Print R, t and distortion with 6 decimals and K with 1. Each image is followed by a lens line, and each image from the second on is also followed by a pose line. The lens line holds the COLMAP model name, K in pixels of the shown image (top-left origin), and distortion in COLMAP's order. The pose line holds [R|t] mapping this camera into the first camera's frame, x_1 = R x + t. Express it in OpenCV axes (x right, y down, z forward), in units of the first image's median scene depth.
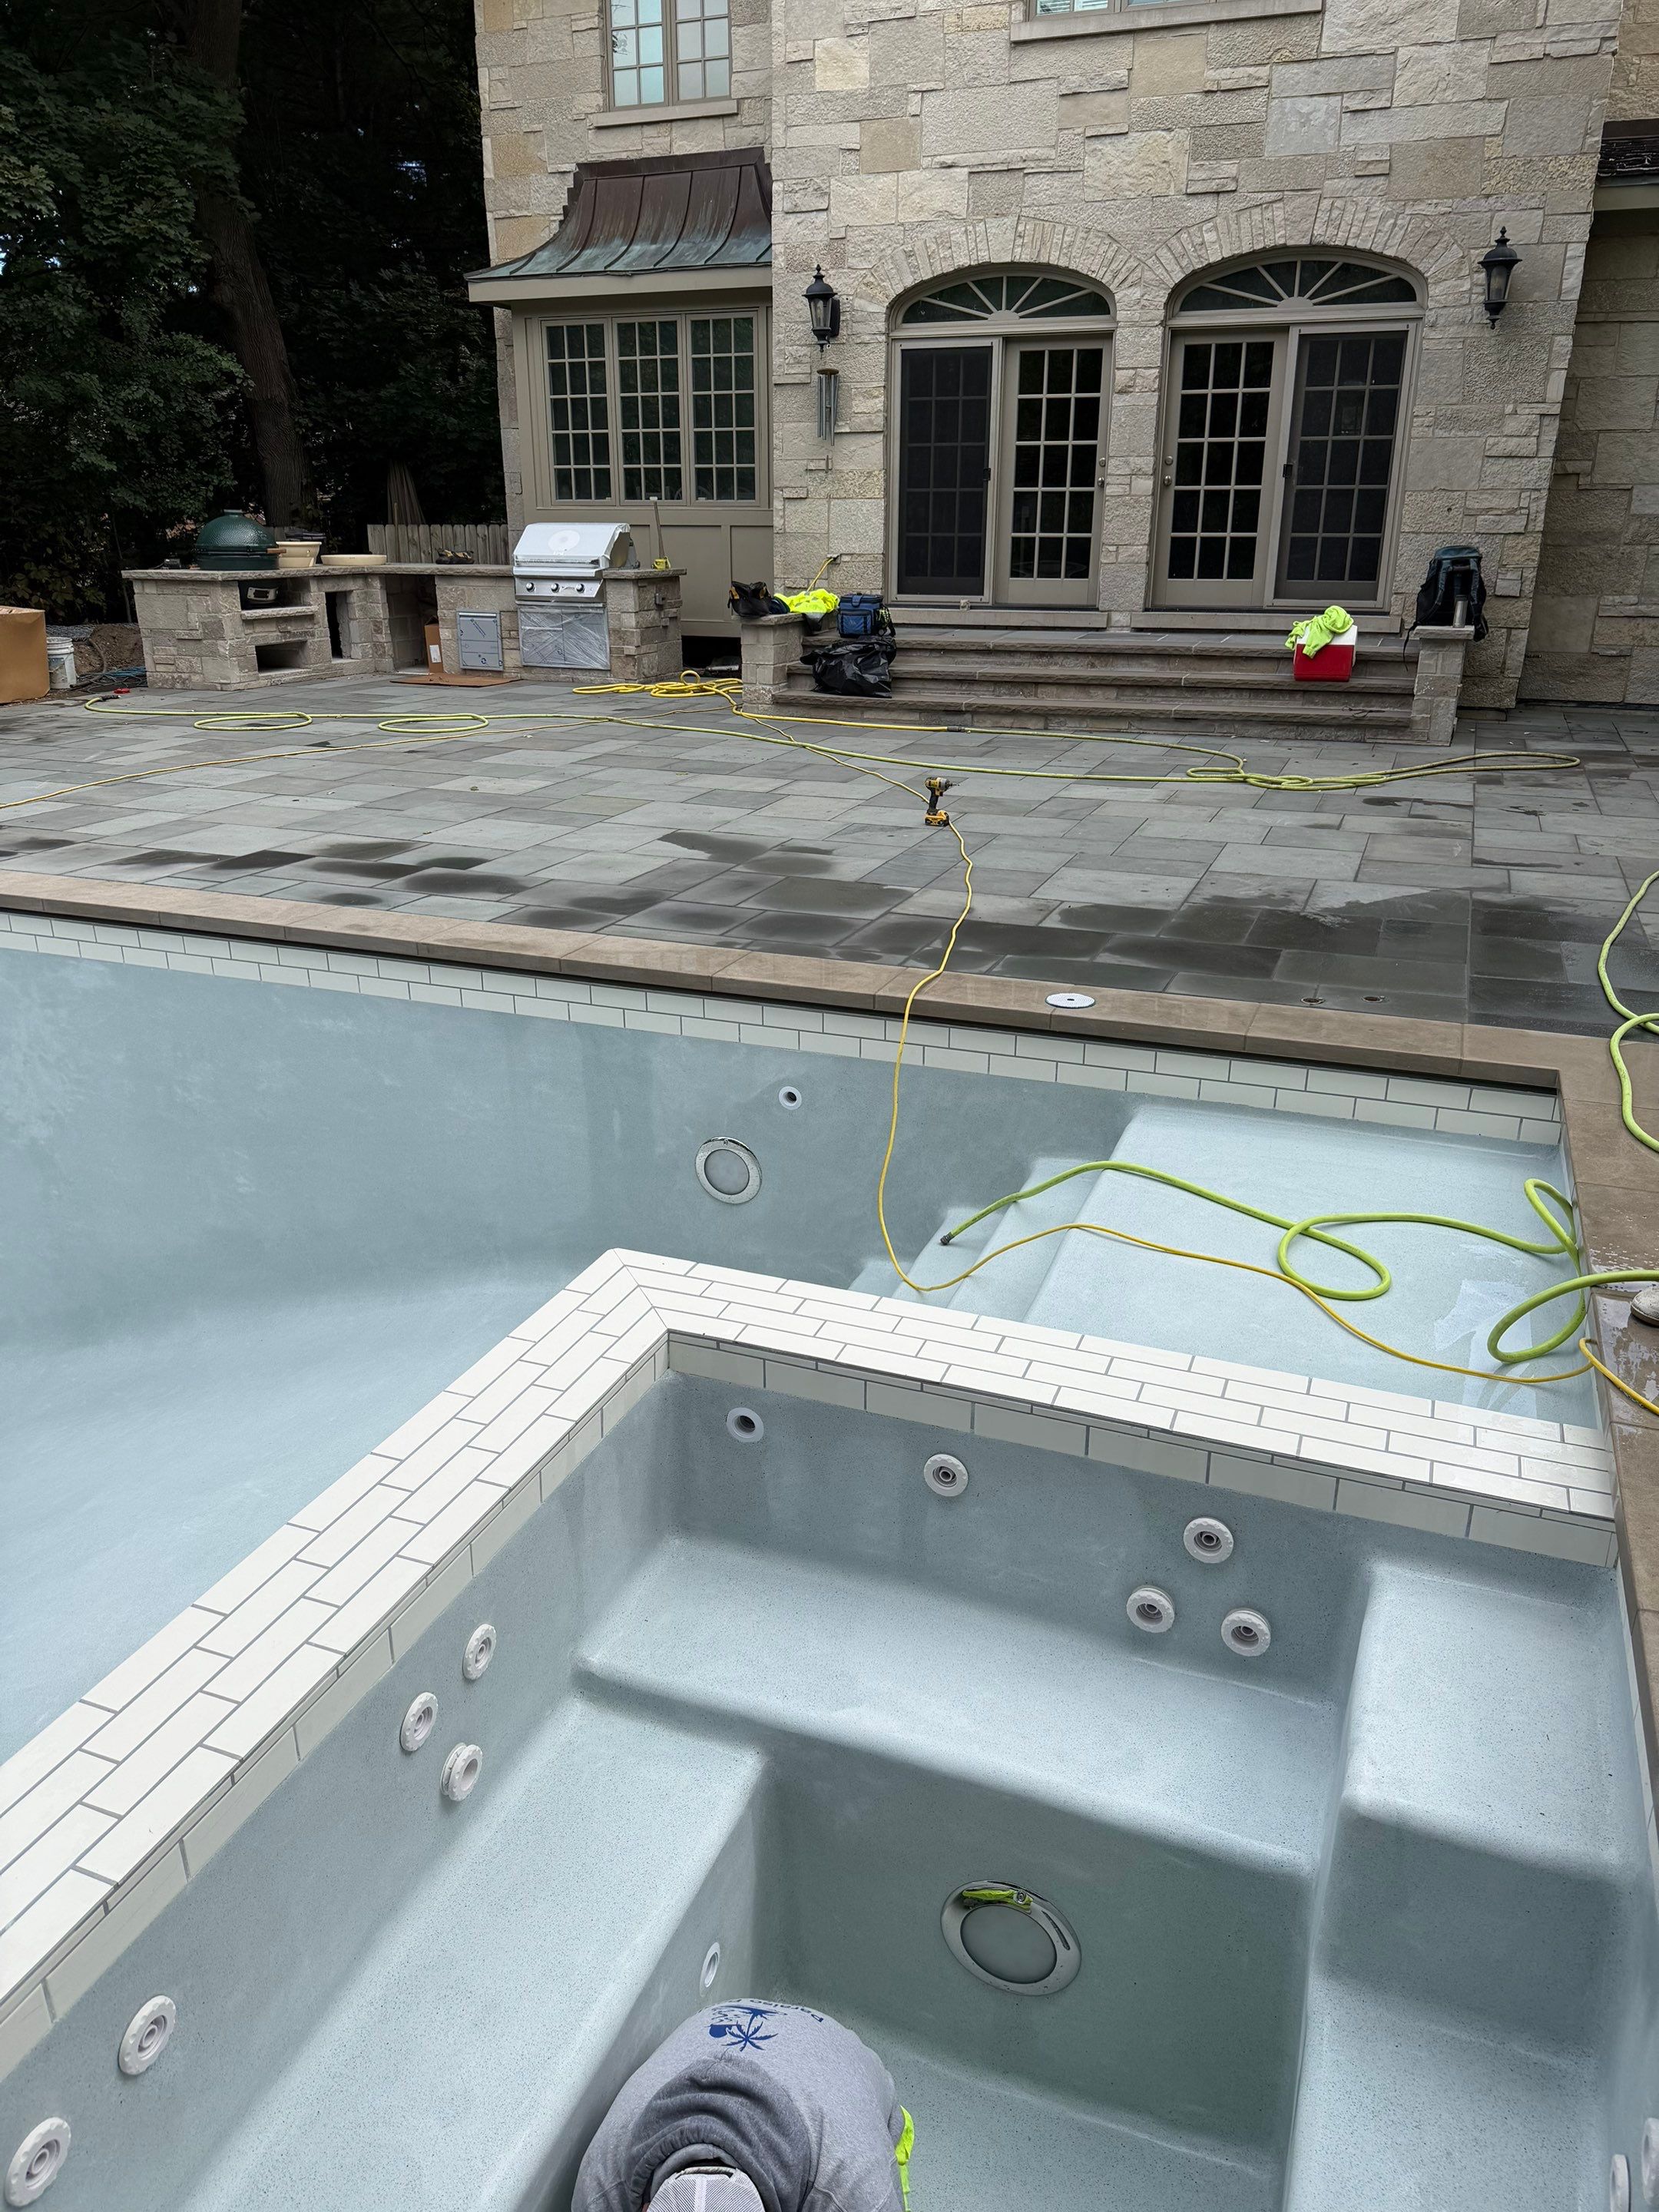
lens RADIAL K [[1549.7, 0, 829.5], [0, 1549.7, 1106.0], [0, 0, 1]] dist [0.082494, -0.134701]
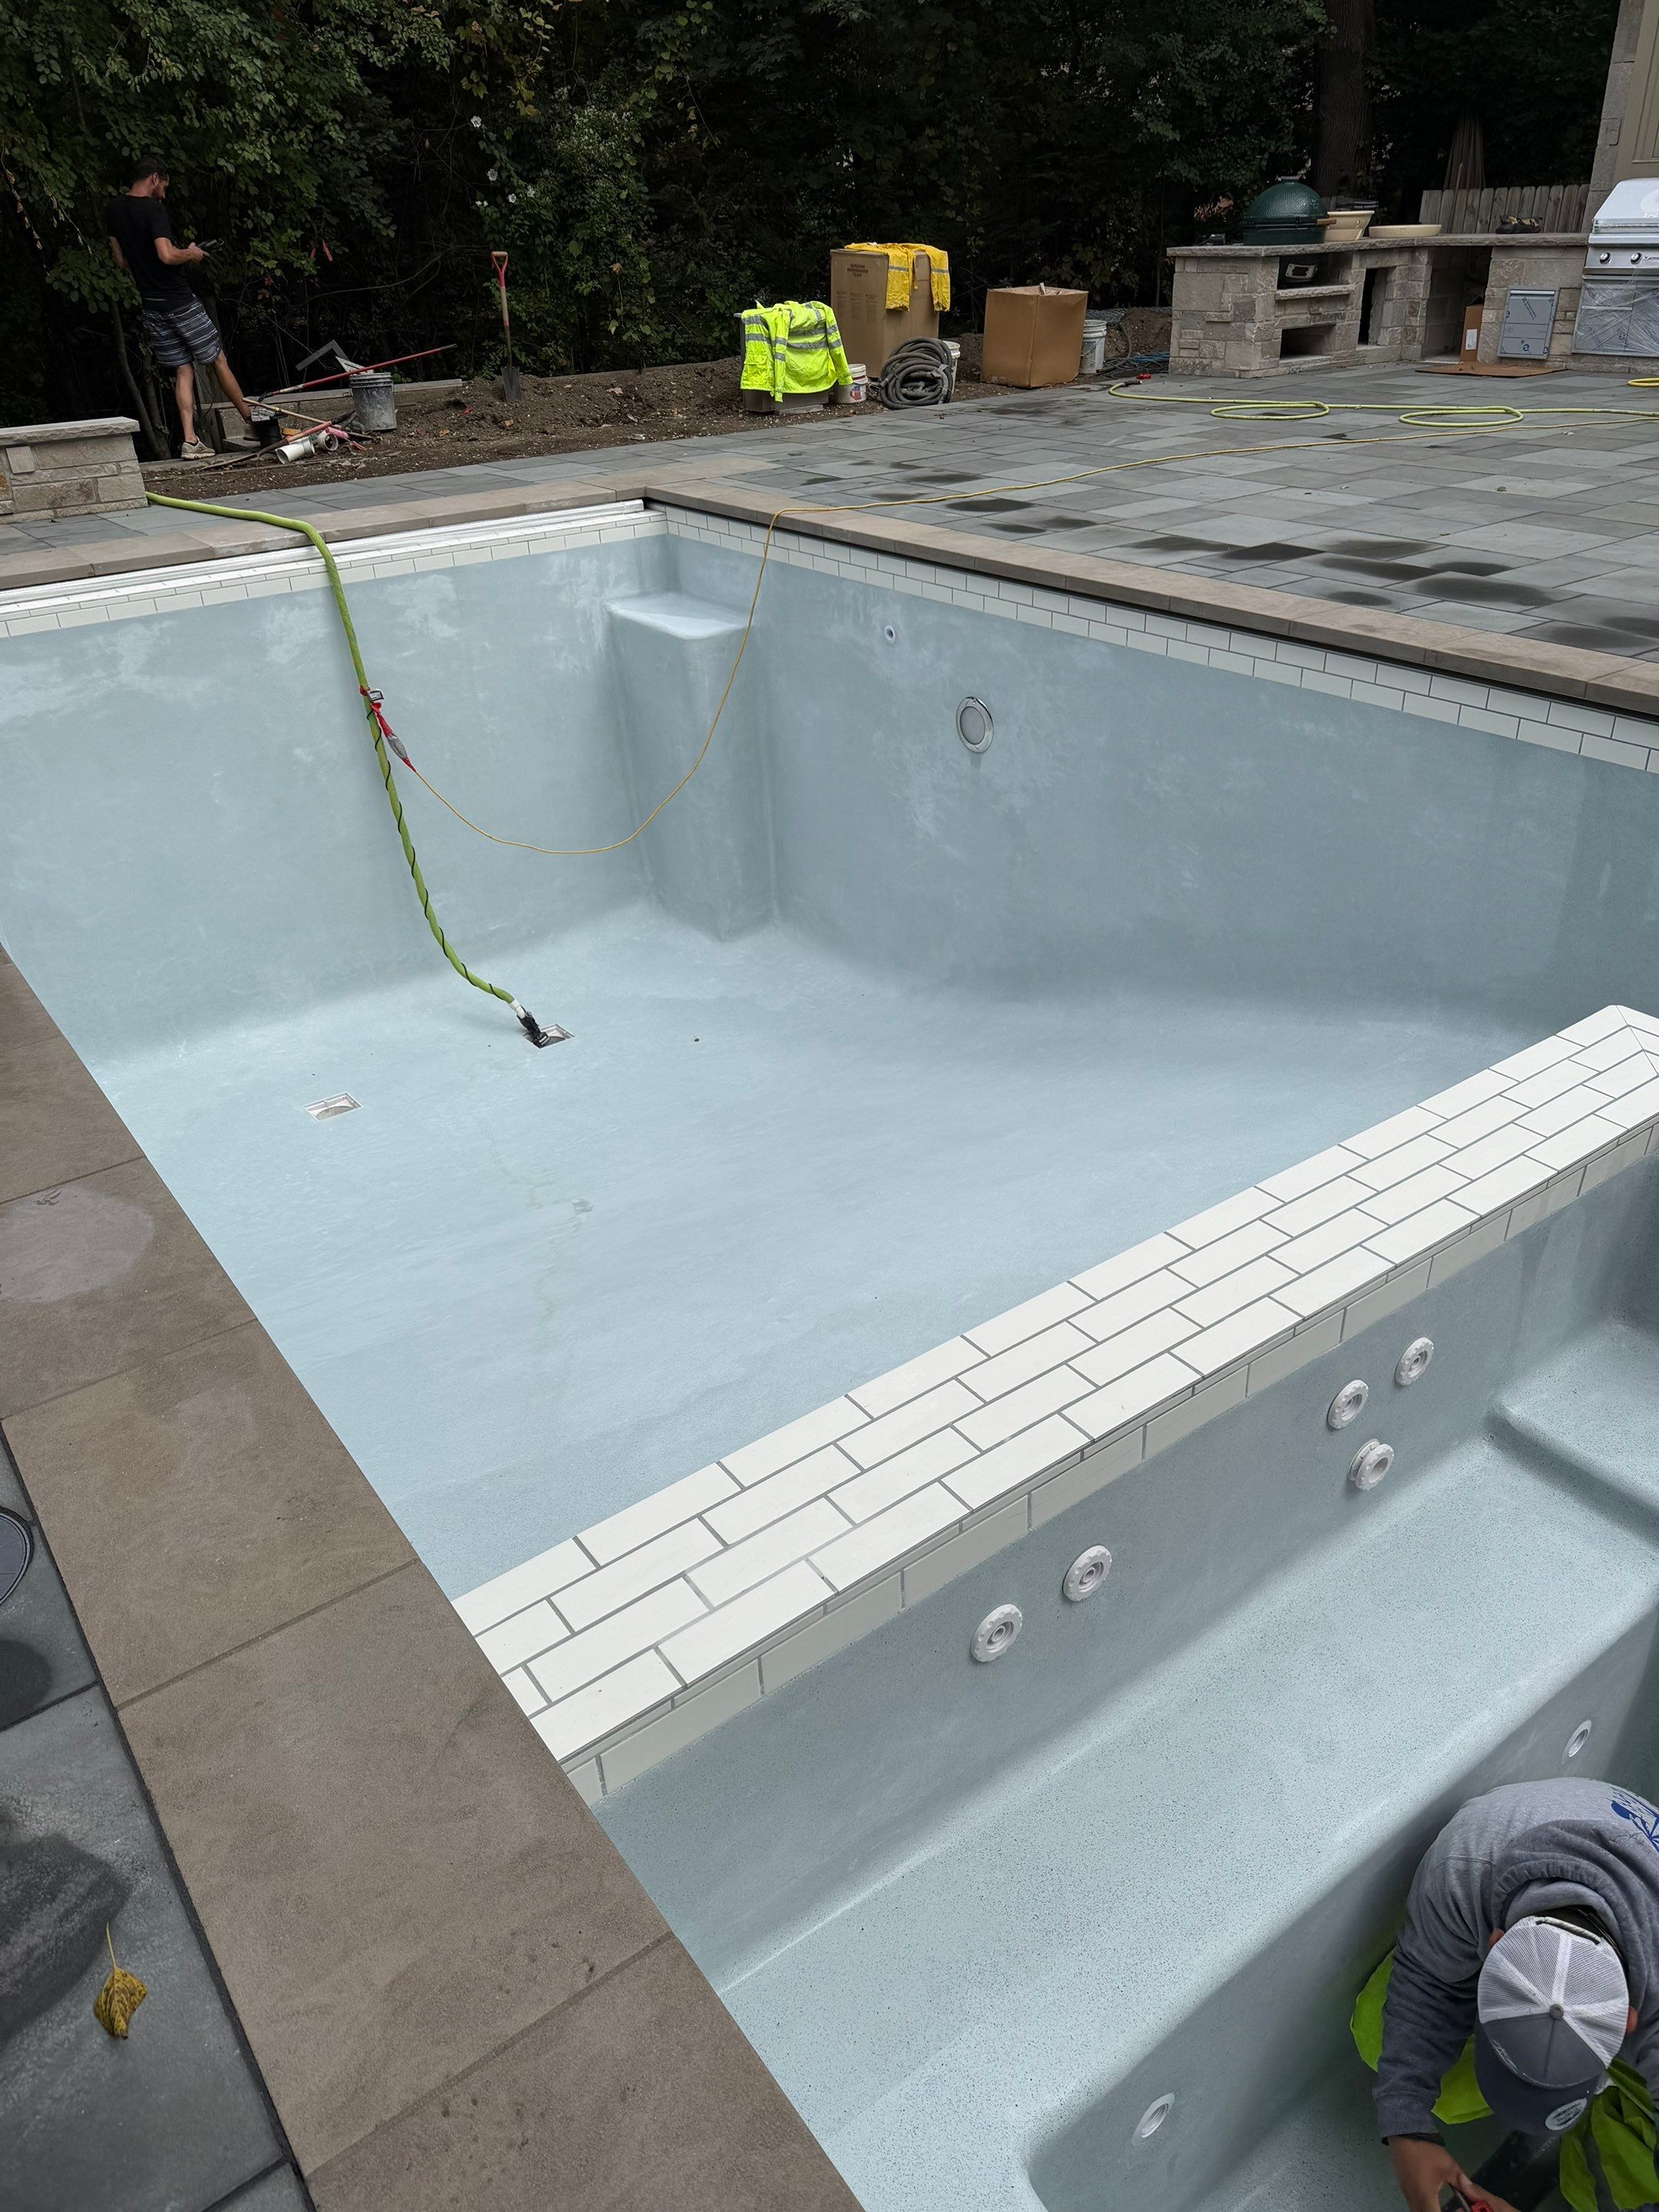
lens RADIAL K [[1566.2, 0, 849.8], [0, 1566.2, 1116.7], [0, 0, 1]] dist [0.030515, -0.049415]
pose [[0.845642, 0.239791, -0.476854, -0.019265], [-0.154857, 0.965199, 0.210739, 0.009634], [0.510792, -0.104366, 0.853346, -0.003925]]
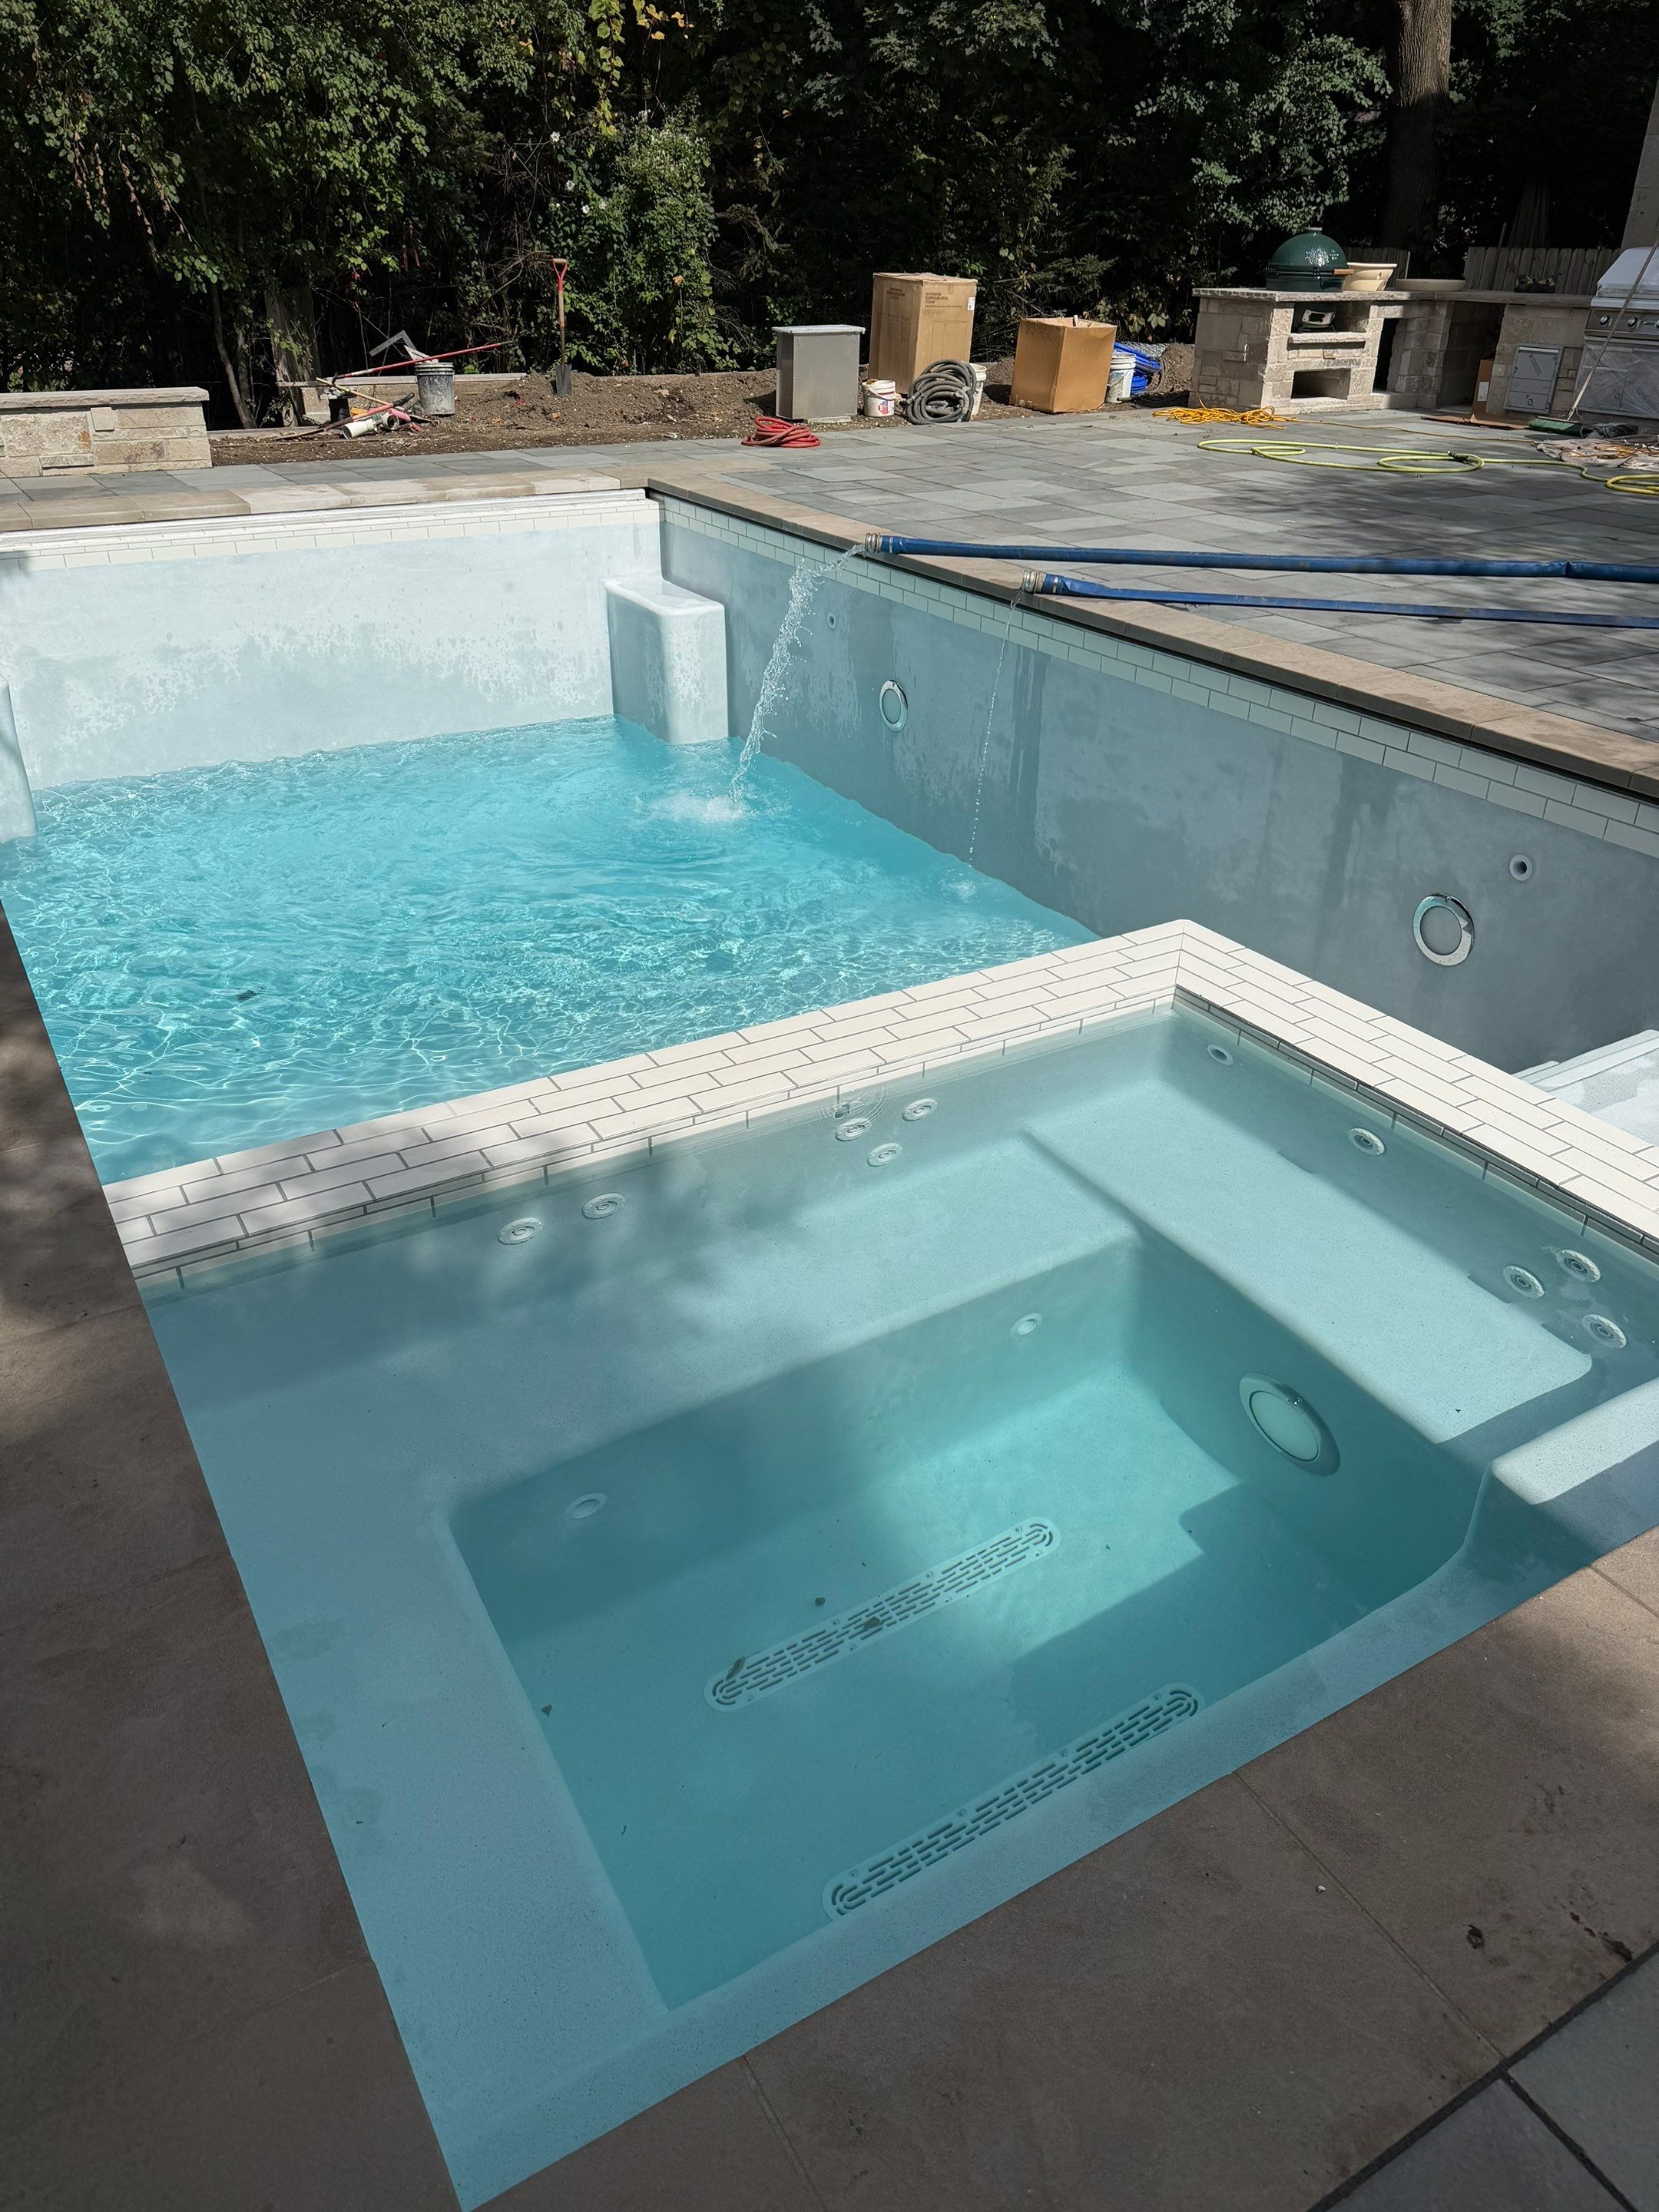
lens RADIAL K [[1552.2, 0, 817.4], [0, 1552.2, 1104.3], [0, 0, 1]] dist [0.064623, -0.095040]
pose [[0.785987, 0.306846, -0.536722, 0.088800], [-0.227380, 0.950766, 0.210575, 0.012855], [0.574912, -0.043469, 0.817060, -0.021701]]
